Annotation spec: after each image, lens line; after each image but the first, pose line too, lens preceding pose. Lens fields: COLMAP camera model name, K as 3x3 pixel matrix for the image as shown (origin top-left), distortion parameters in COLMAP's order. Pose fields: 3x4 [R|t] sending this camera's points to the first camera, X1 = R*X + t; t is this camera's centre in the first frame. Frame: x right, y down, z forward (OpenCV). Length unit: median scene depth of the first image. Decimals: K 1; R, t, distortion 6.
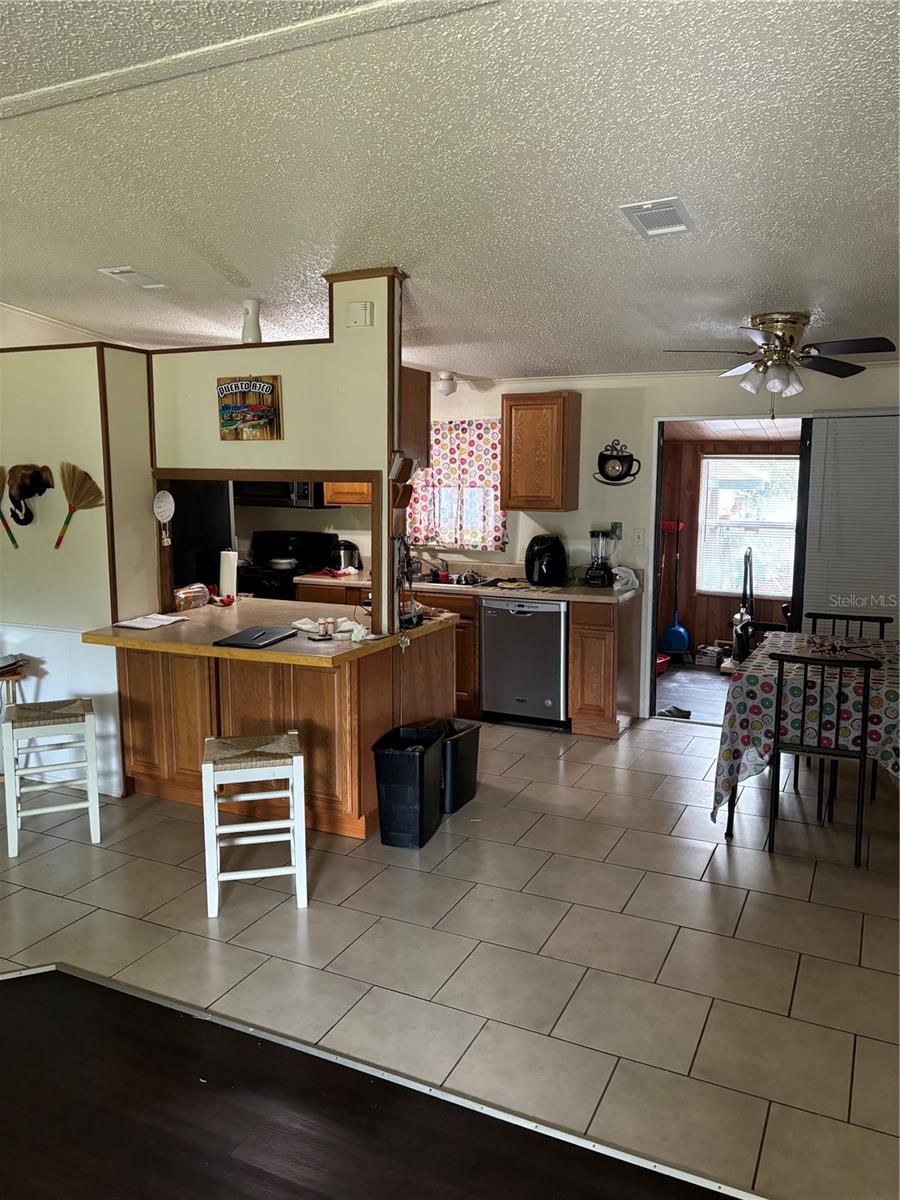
lens RADIAL K [[900.8, 0, 449.5], [0, 900.8, 598.2], [0, 0, 1]] dist [0.014530, 0.001890]
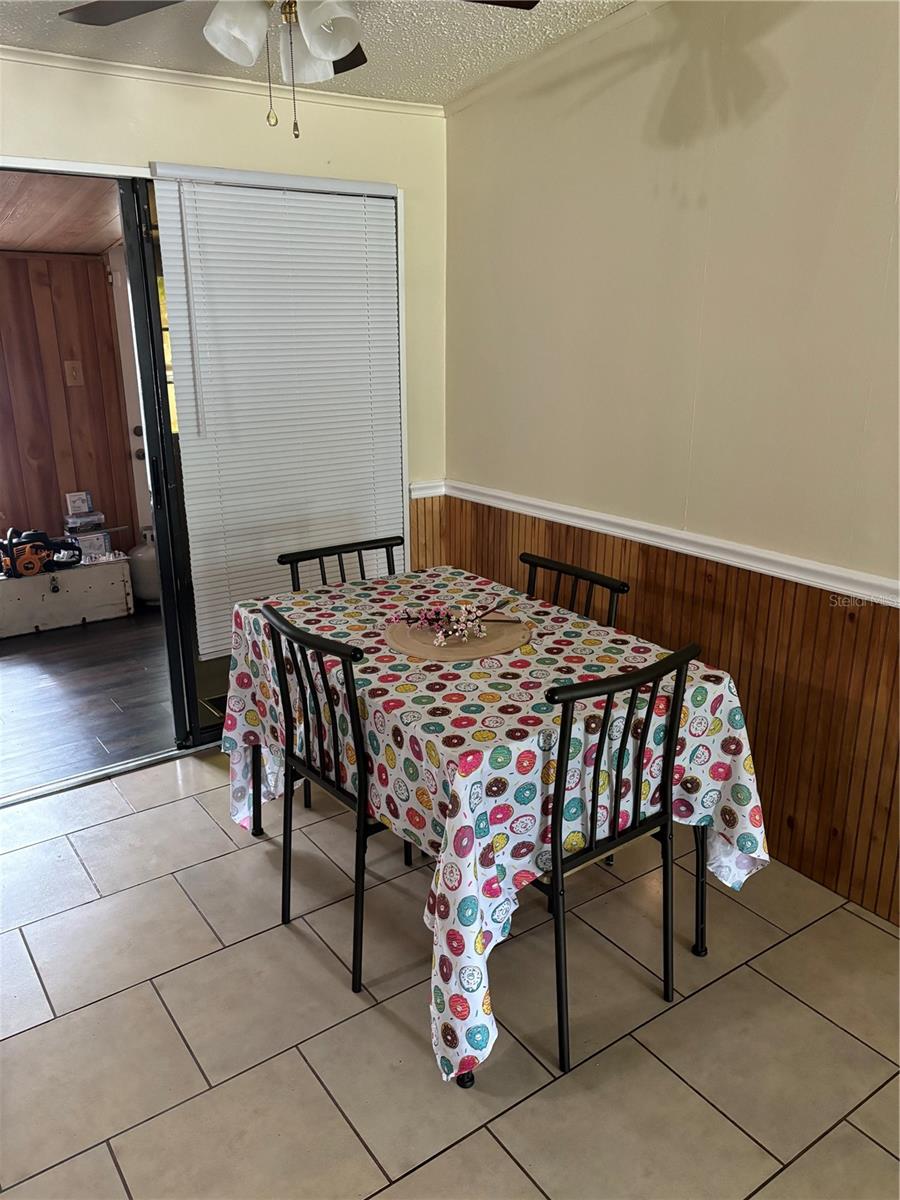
lens RADIAL K [[900.8, 0, 449.5], [0, 900.8, 599.5], [0, 0, 1]] dist [0.014530, 0.001890]
pose [[0.484958, -0.257291, 0.835833, -0.021128], [0.126369, 0.966329, 0.224141, -0.084607], [-0.865359, -0.003076, 0.501143, 0.808122]]
